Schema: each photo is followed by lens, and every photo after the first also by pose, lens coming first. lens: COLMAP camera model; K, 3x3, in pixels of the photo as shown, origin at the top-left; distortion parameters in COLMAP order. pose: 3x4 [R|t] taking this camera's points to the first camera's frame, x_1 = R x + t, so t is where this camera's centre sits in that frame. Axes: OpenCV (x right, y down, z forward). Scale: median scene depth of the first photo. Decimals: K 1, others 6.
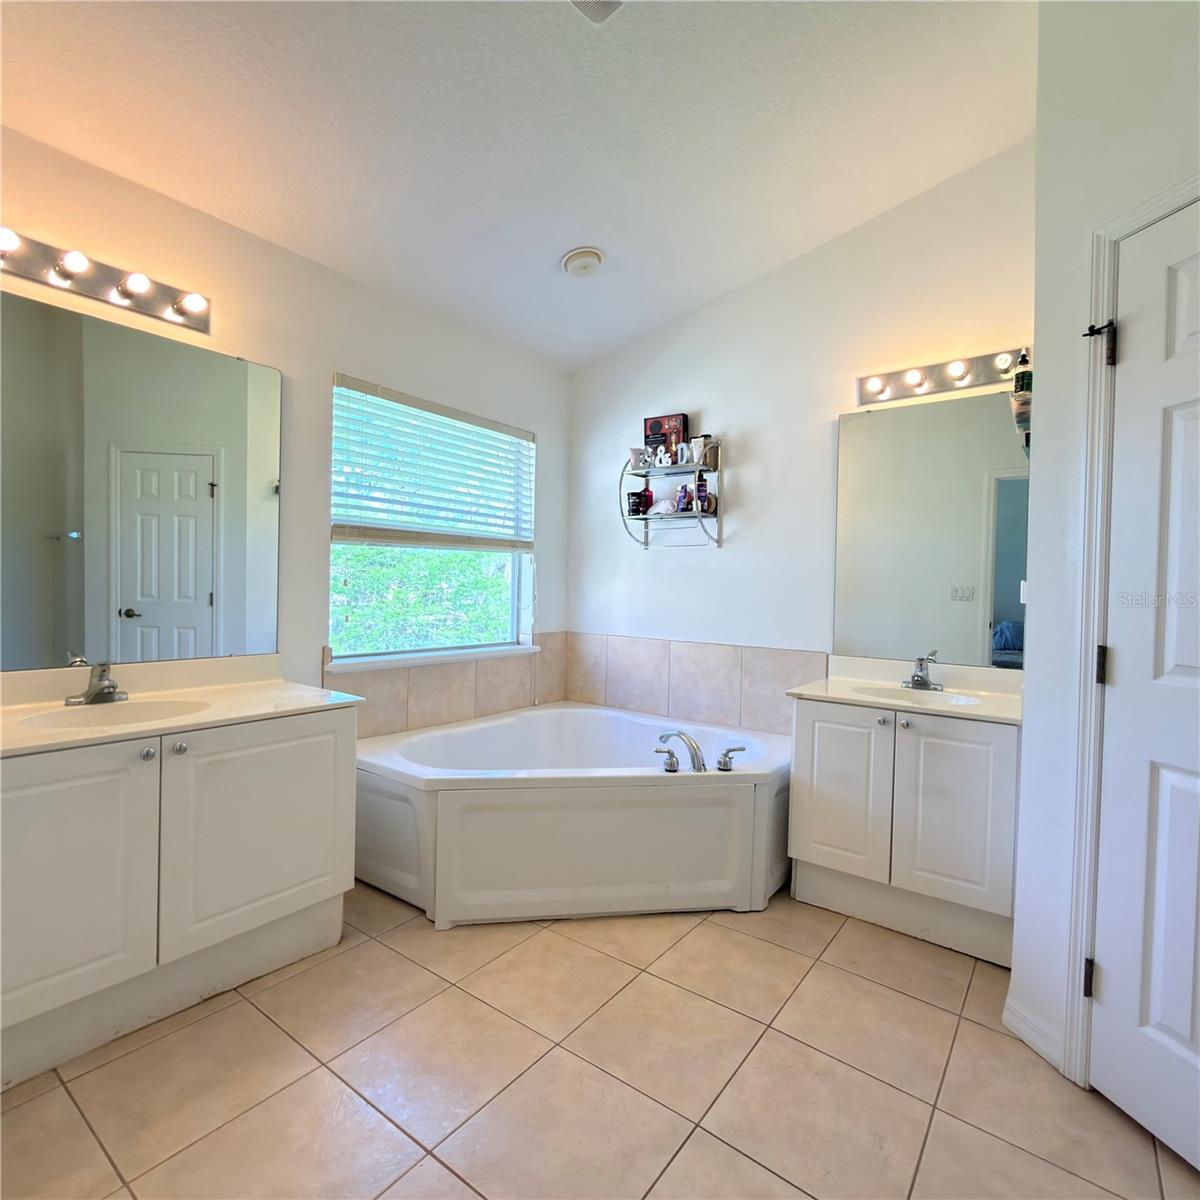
lens RADIAL K [[636.1, 0, 600.1], [0, 636.1, 598.2], [0, 0, 1]] dist [0.000569, -0.002698]
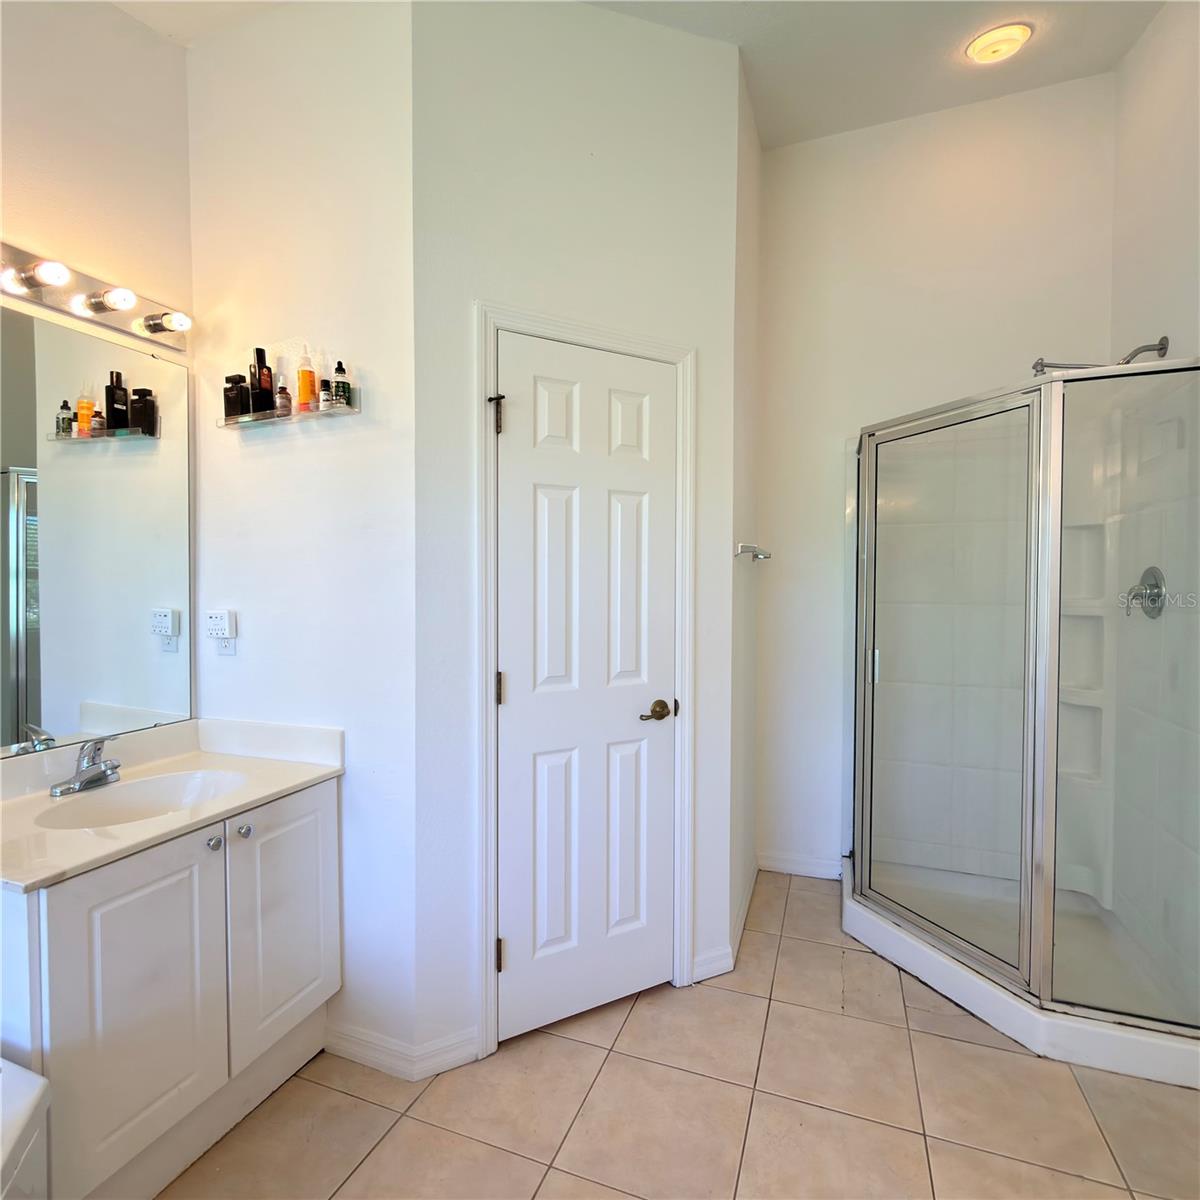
lens RADIAL K [[636.1, 0, 600.1], [0, 636.1, 598.2], [0, 0, 1]] dist [0.000569, -0.002698]
pose [[-0.273532, -0.045683, 0.960778, -0.373789], [0.012175, 0.998627, 0.050948, -0.116015], [-0.961786, 0.025633, -0.272600, 1.100834]]
